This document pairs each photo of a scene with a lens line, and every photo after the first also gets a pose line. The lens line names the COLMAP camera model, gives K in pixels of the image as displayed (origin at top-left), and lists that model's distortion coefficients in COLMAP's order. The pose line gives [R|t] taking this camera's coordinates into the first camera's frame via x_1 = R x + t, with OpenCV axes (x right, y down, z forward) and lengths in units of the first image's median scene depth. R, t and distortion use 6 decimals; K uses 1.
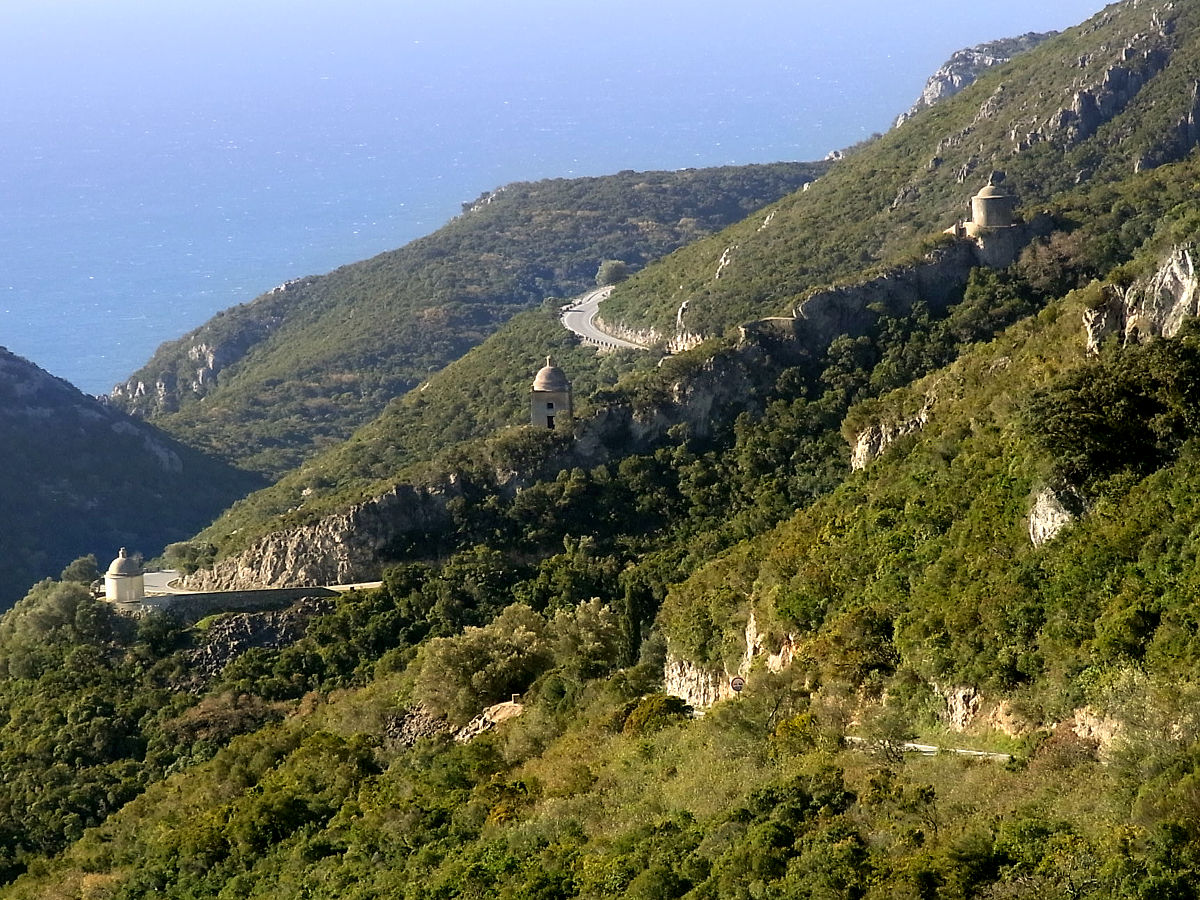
lens RADIAL K [[5342.7, 0, 599.9], [0, 5342.7, 447.1], [0, 0, 1]] dist [0.930403, 0.000000]
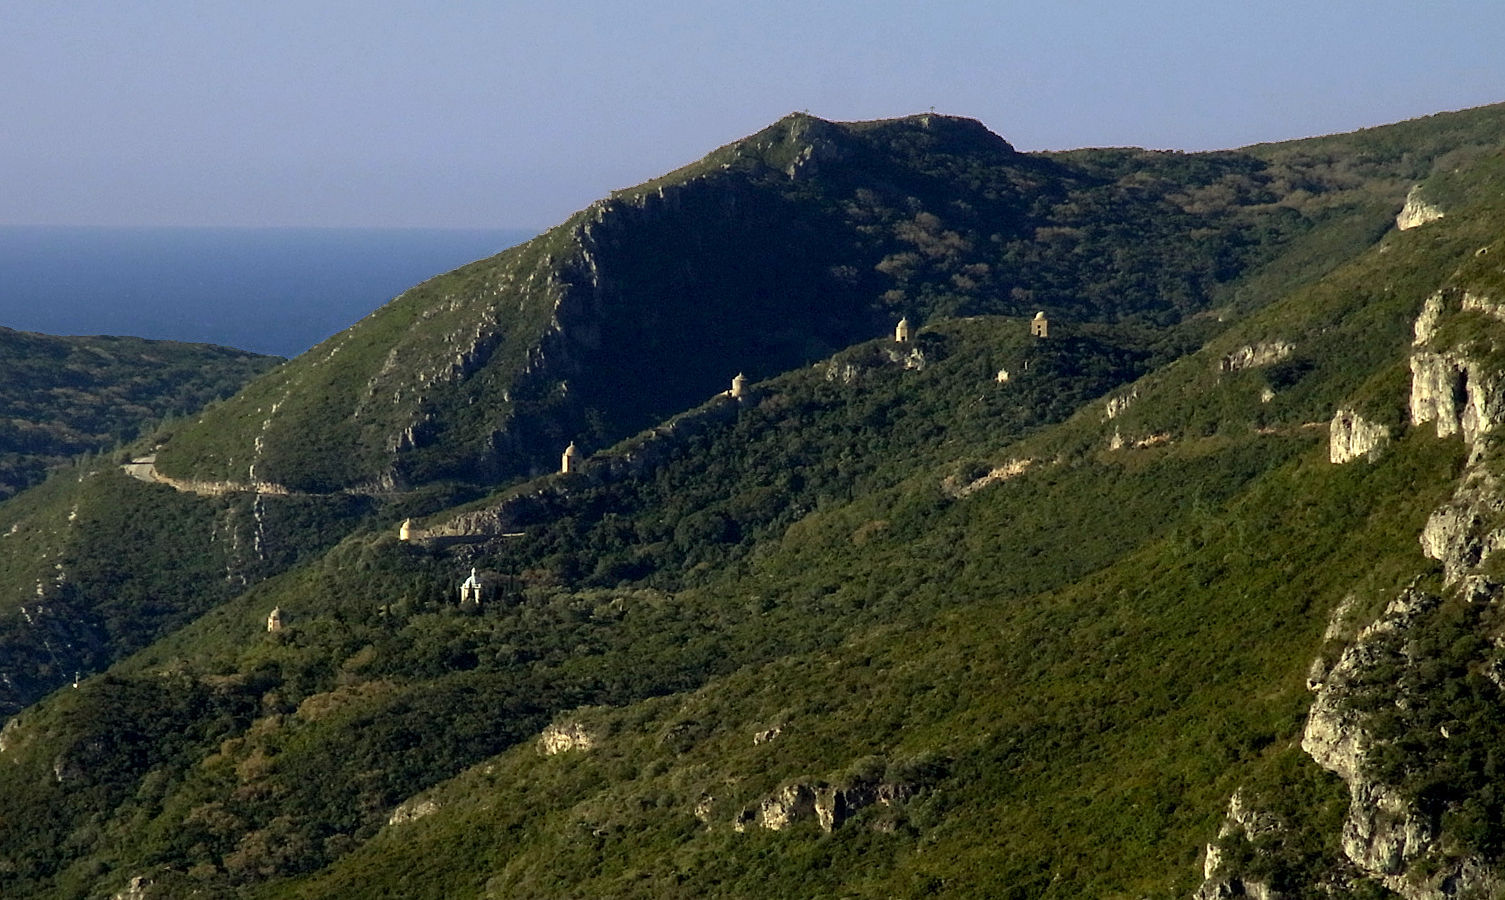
lens RADIAL K [[9279.2, 0, 752.5], [0, 9279.2, 450.6], [0, 0, 1]] dist [0.517146, 0.000000]
pose [[0.917704, 0.026825, 0.396357, -1.556441], [0.002710, 0.997272, -0.073767, 0.288630], [-0.397255, 0.068771, 0.915128, -2.763057]]
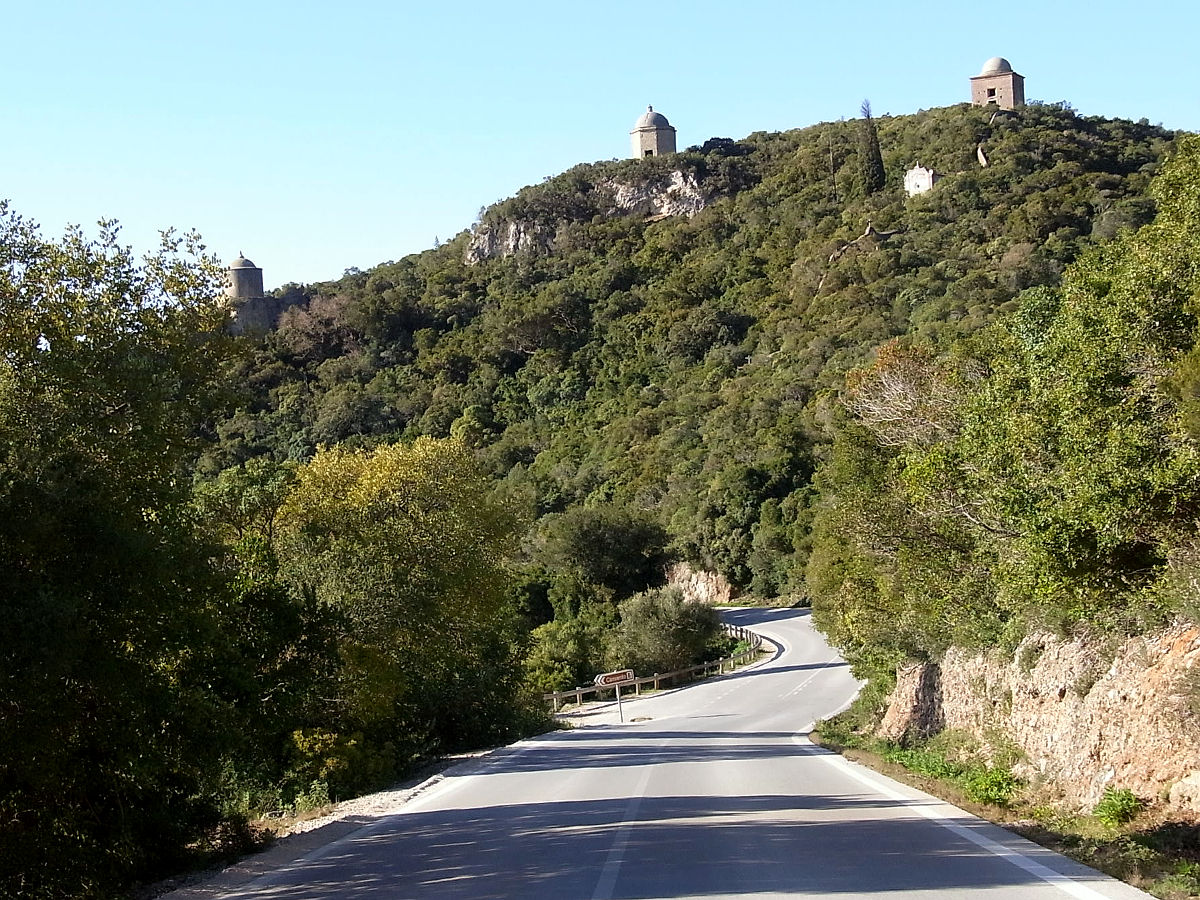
lens RADIAL K [[1770.0, 0, 596.3], [0, 1770.0, 451.6], [0, 0, 1]] dist [-0.006210, 0.000000]
pose [[0.948779, -0.000882, 0.315941, 0.033958], [0.041137, 0.991828, -0.120766, 0.025482], [-0.313252, 0.127577, 0.941062, 0.702055]]
